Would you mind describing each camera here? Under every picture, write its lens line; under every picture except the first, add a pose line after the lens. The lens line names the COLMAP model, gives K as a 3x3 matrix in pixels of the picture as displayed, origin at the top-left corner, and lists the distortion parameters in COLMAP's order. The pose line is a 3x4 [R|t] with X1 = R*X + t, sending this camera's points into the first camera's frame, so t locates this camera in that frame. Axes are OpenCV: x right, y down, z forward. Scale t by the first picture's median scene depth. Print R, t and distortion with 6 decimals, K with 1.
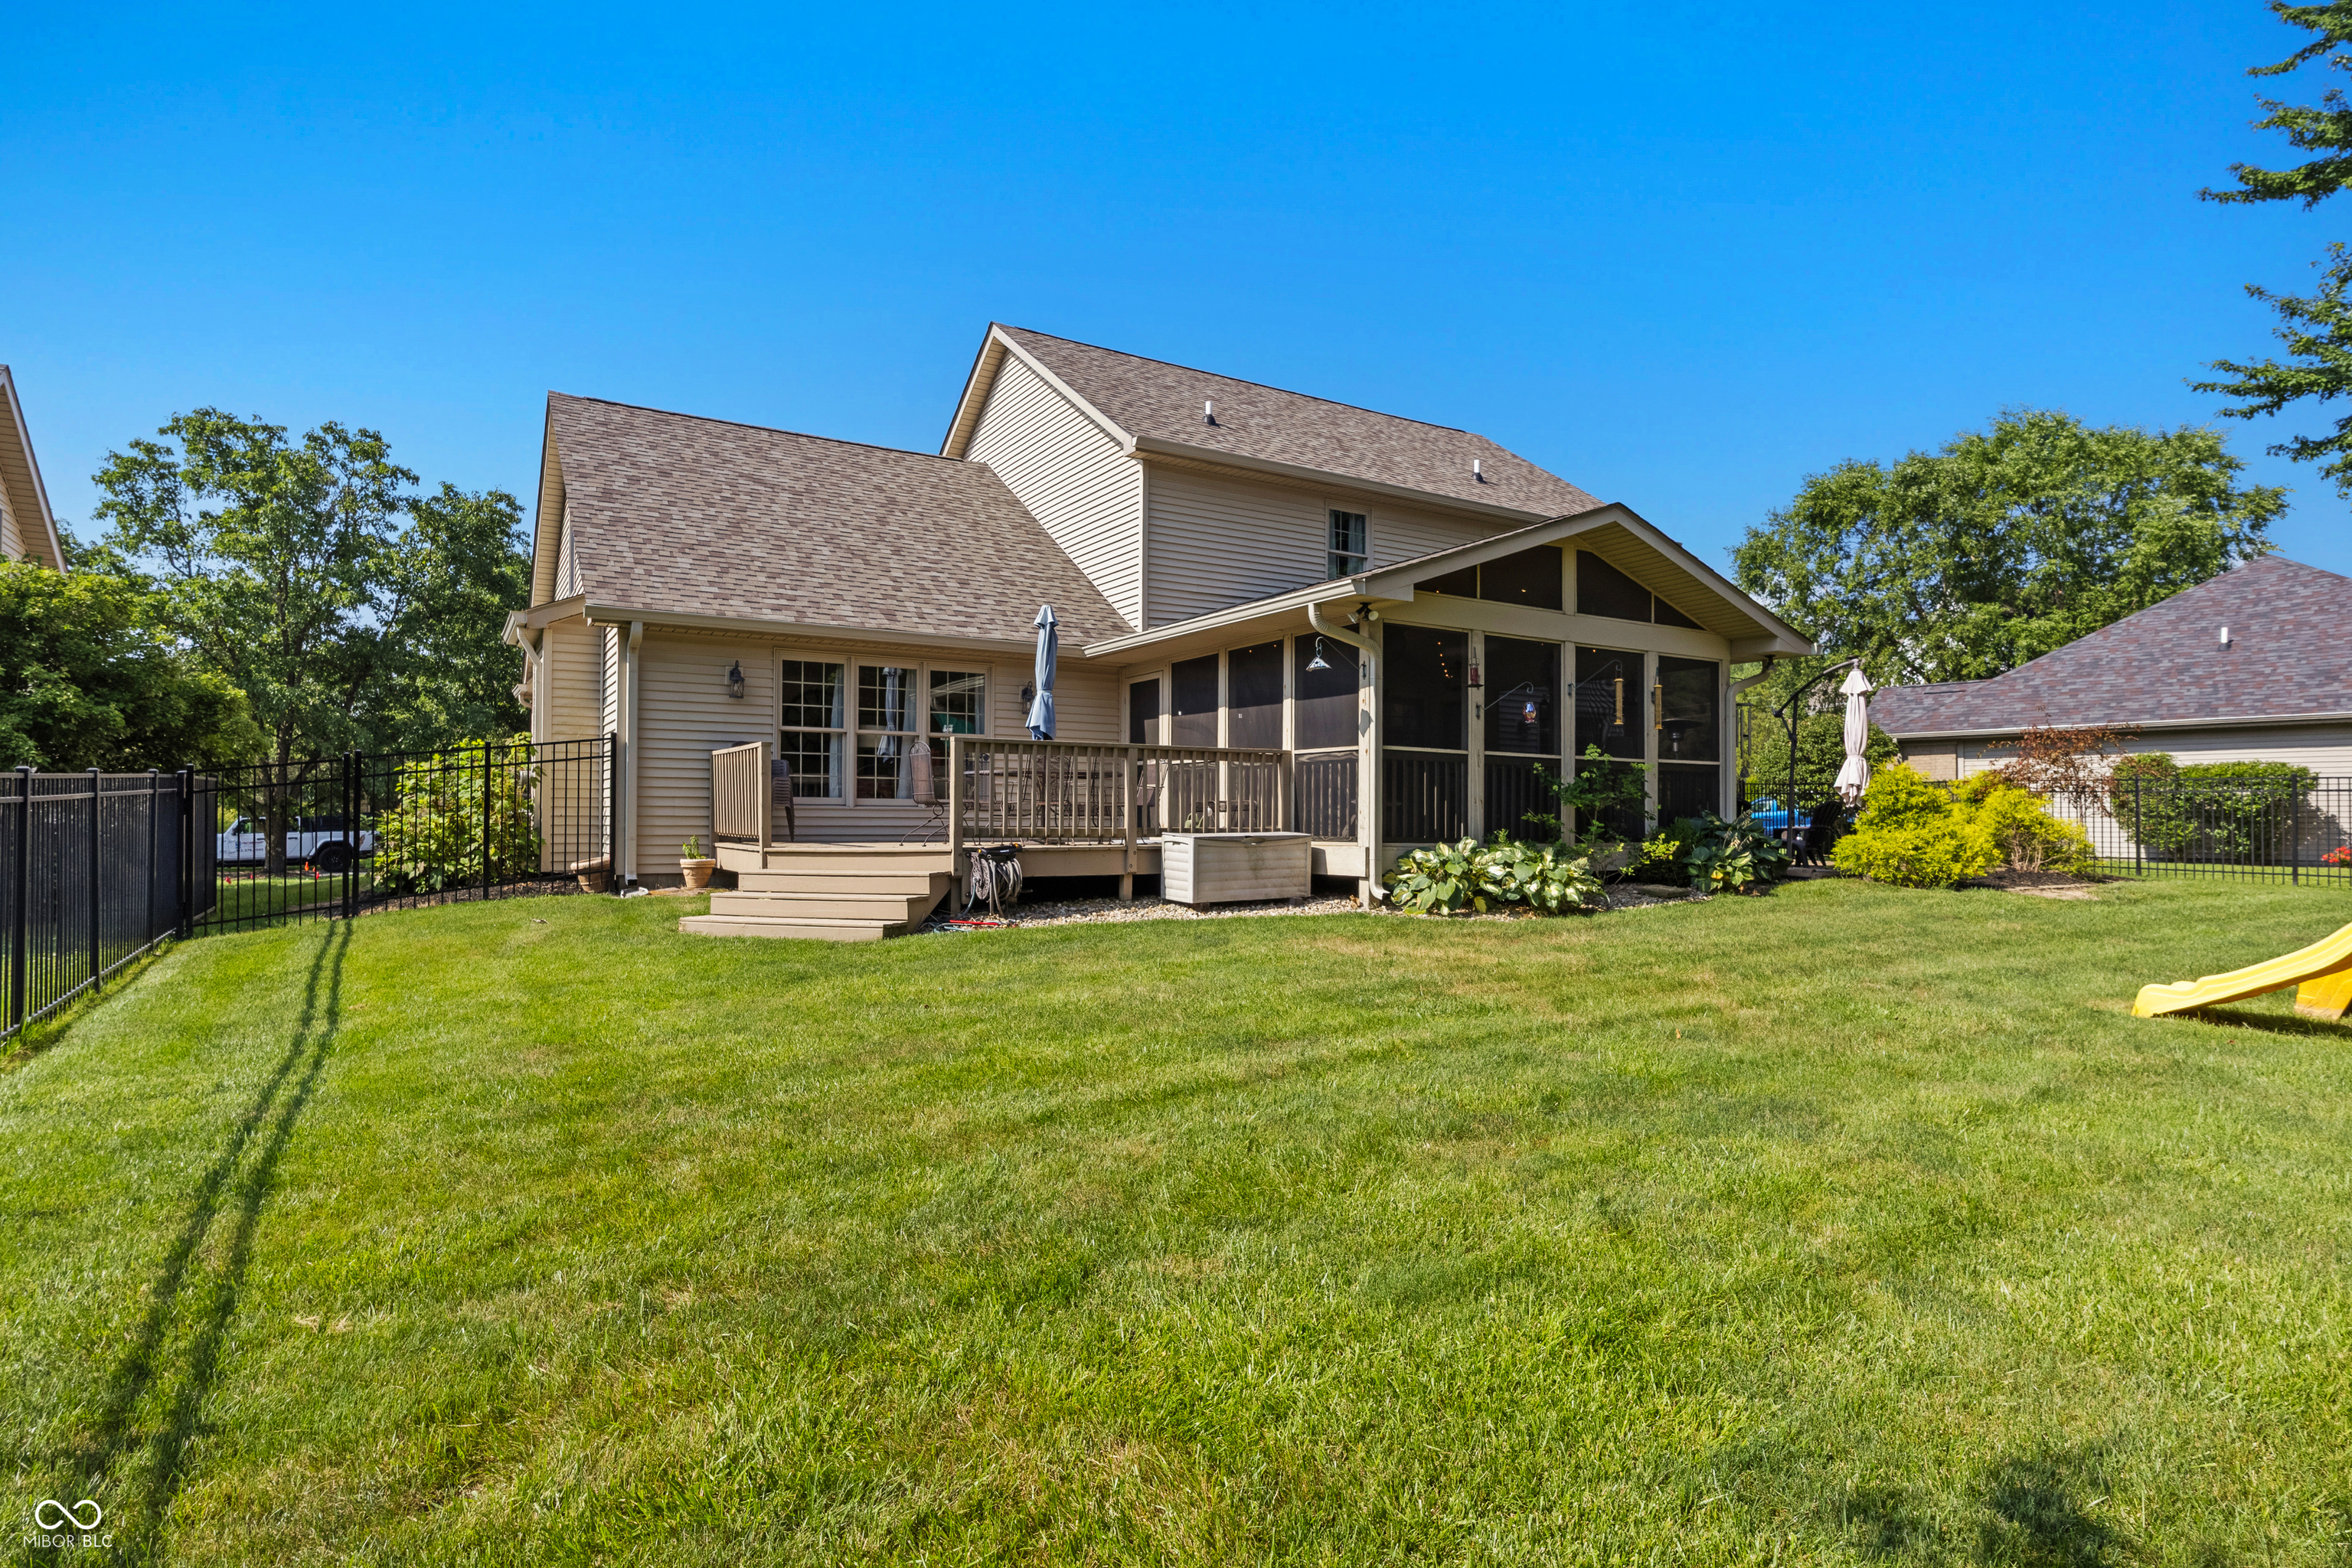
lens RADIAL K [[1184.1, 0, 1159.9], [0, 1184.1, 799.8], [0, 0, 1]] dist [-0.015880, 0.000039]
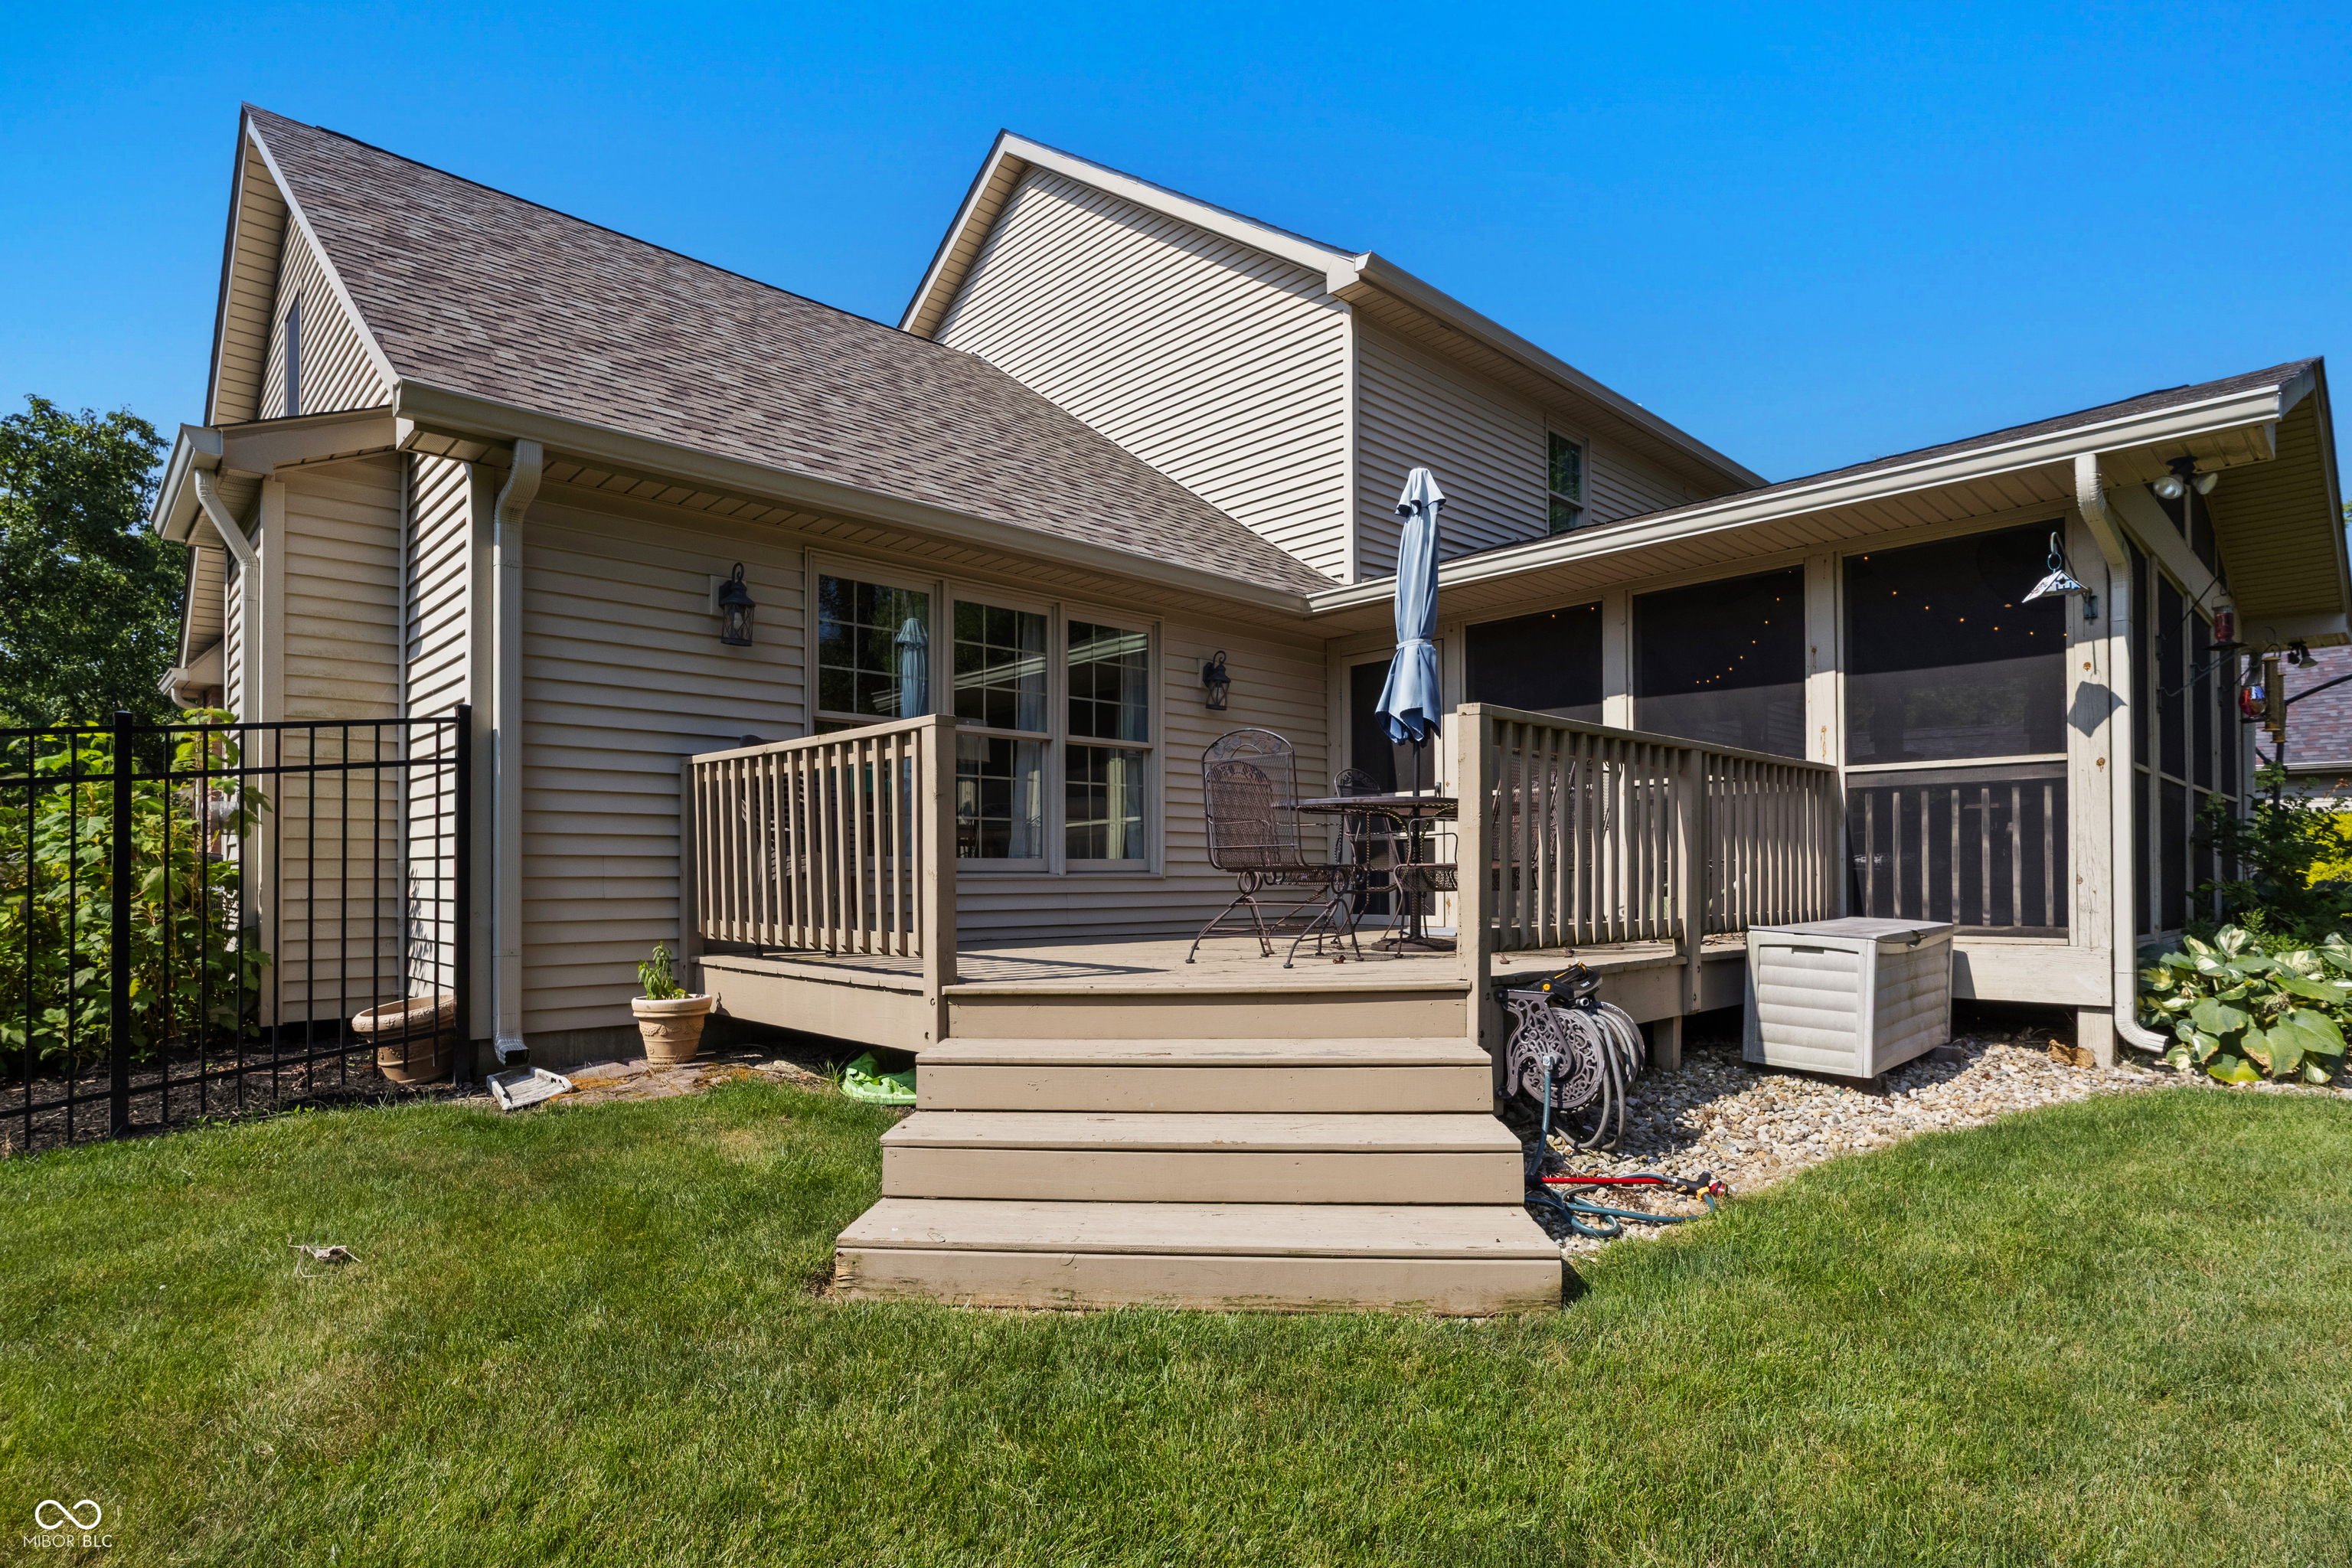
lens RADIAL K [[1203.4, 0, 1175.9], [0, 1203.4, 860.0], [0, 0, 1]] dist [-0.013334, 0.000037]
pose [[0.977365, -0.004798, 0.211507, -0.291684], [0.004086, 0.999984, 0.003799, -0.001924], [-0.211522, -0.002849, 0.977369, 0.503343]]
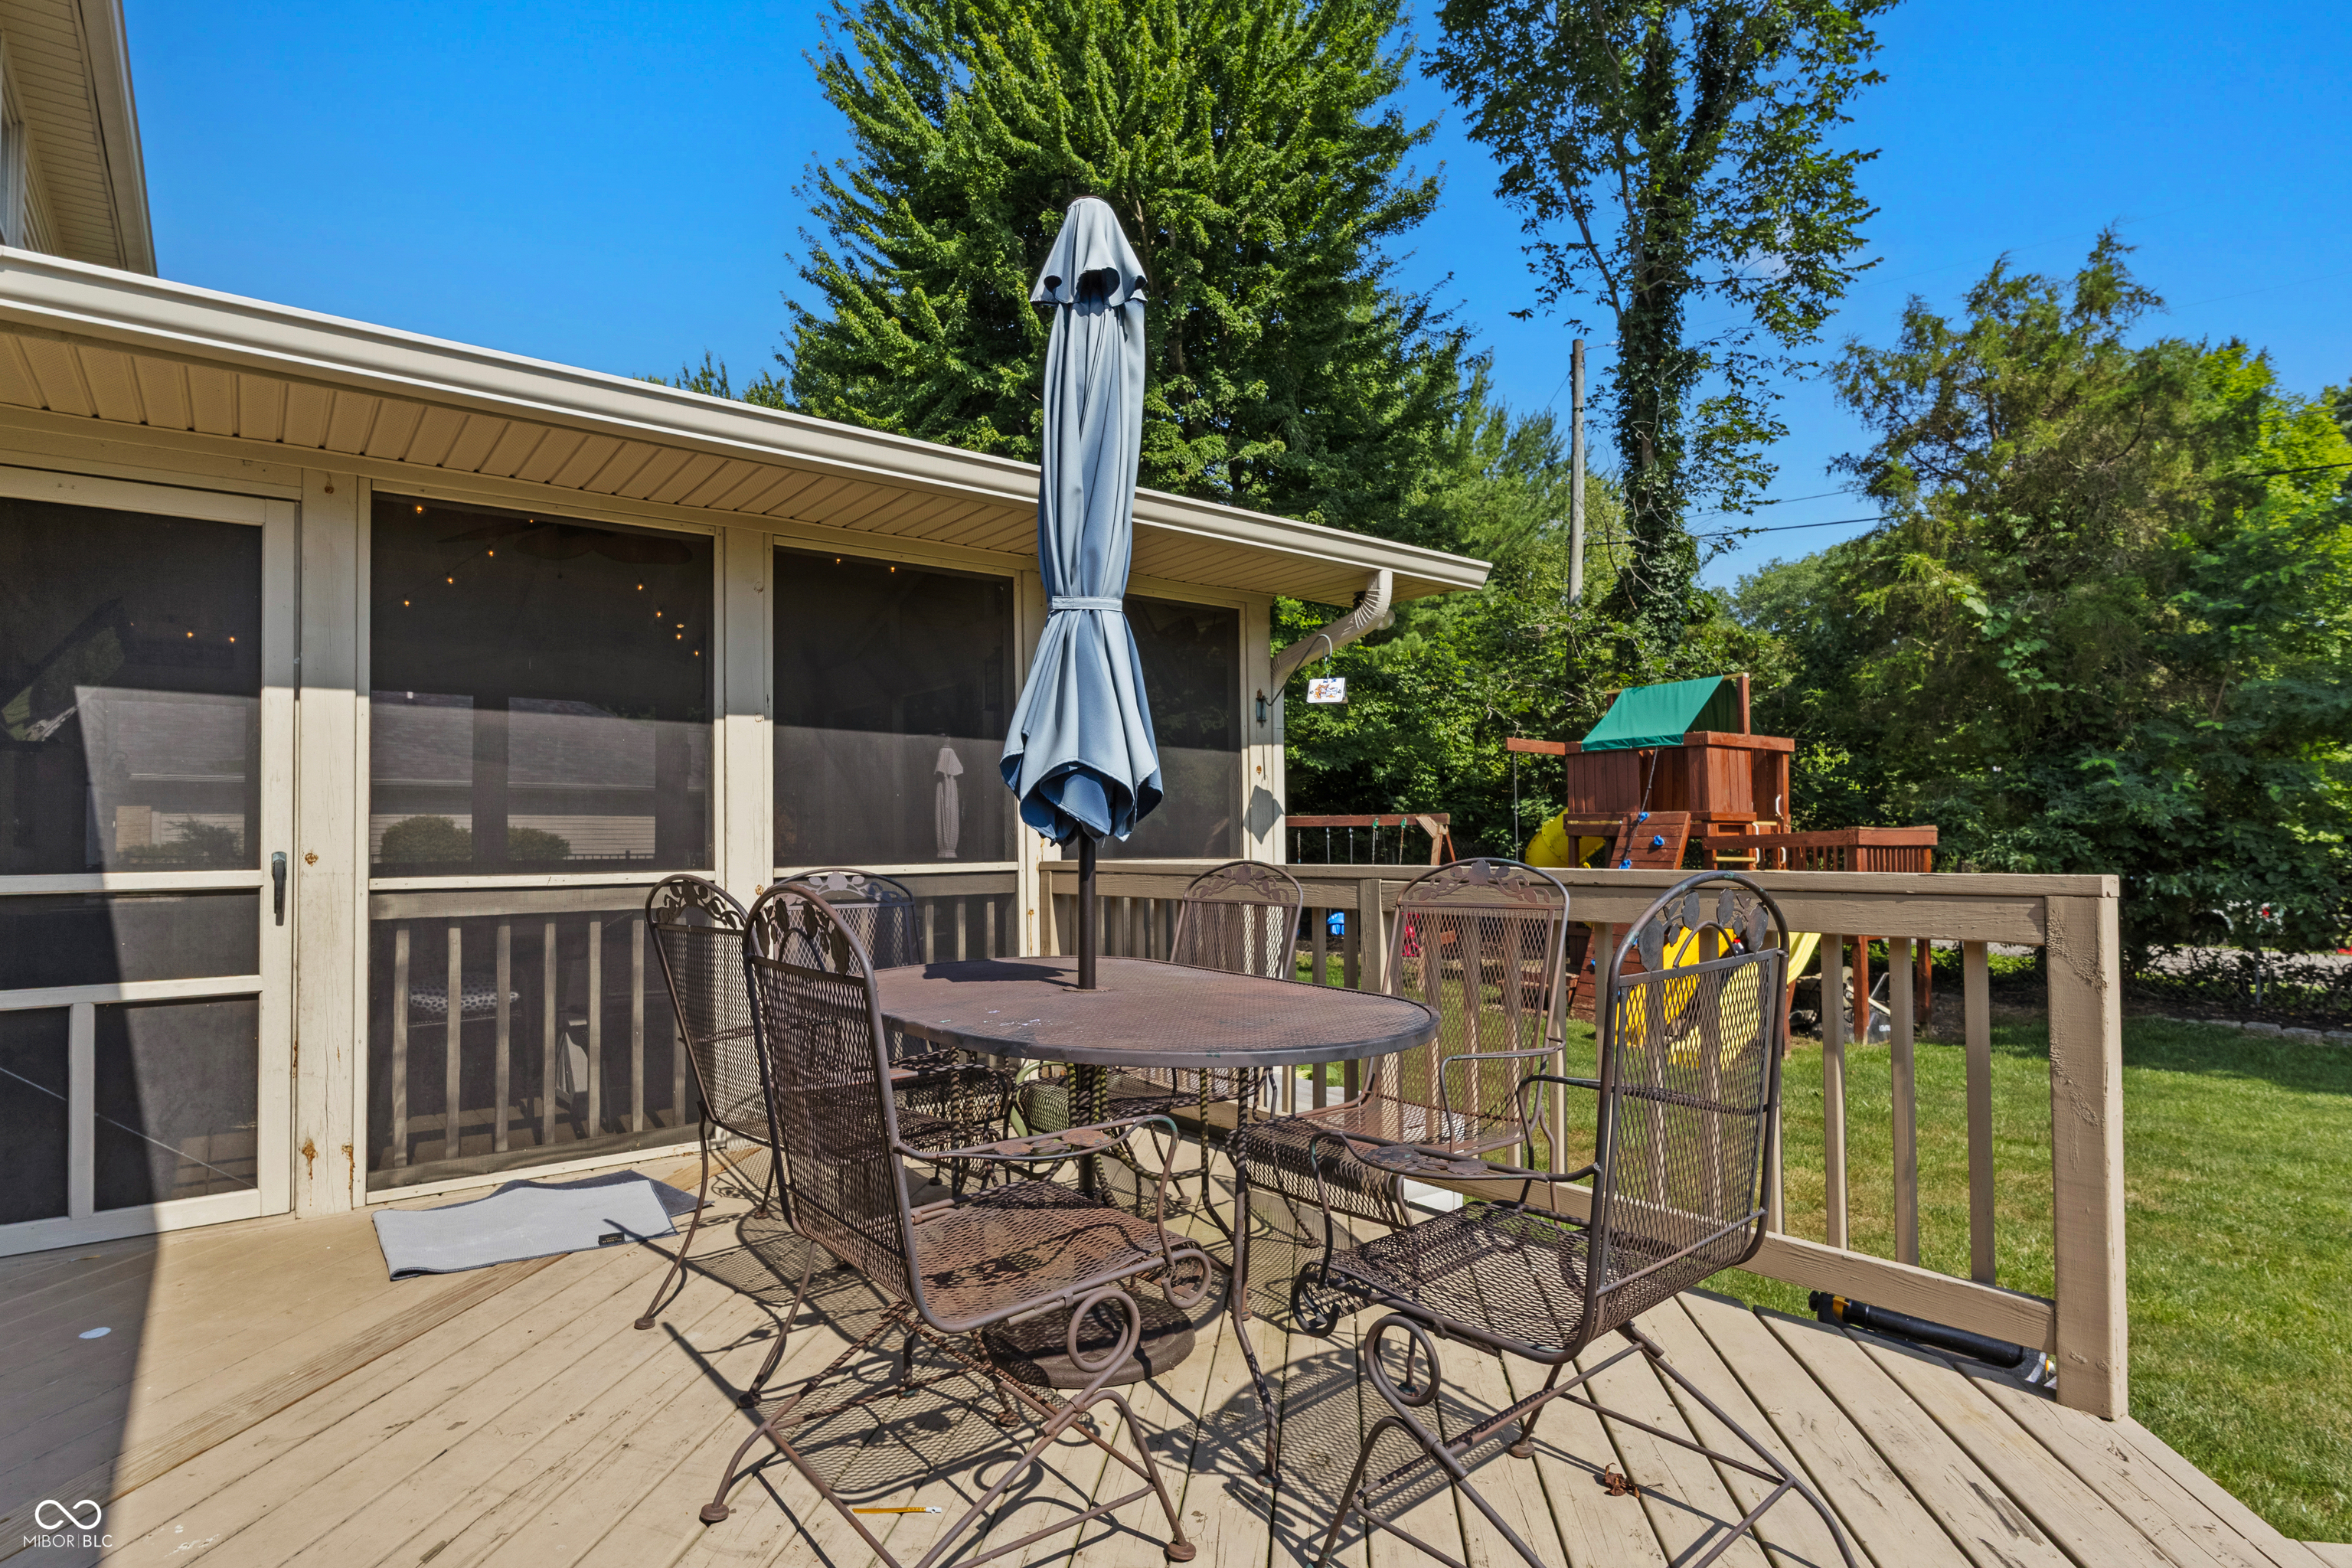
lens RADIAL K [[1184.1, 0, 1159.9], [0, 1184.1, 799.8], [0, 0, 1]] dist [-0.015880, 0.000039]
pose [[-0.121835, 0.030525, 0.992081, -0.283117], [-0.005524, 0.999491, -0.031431, -0.048597], [-0.992535, -0.009310, -0.121604, 0.972481]]
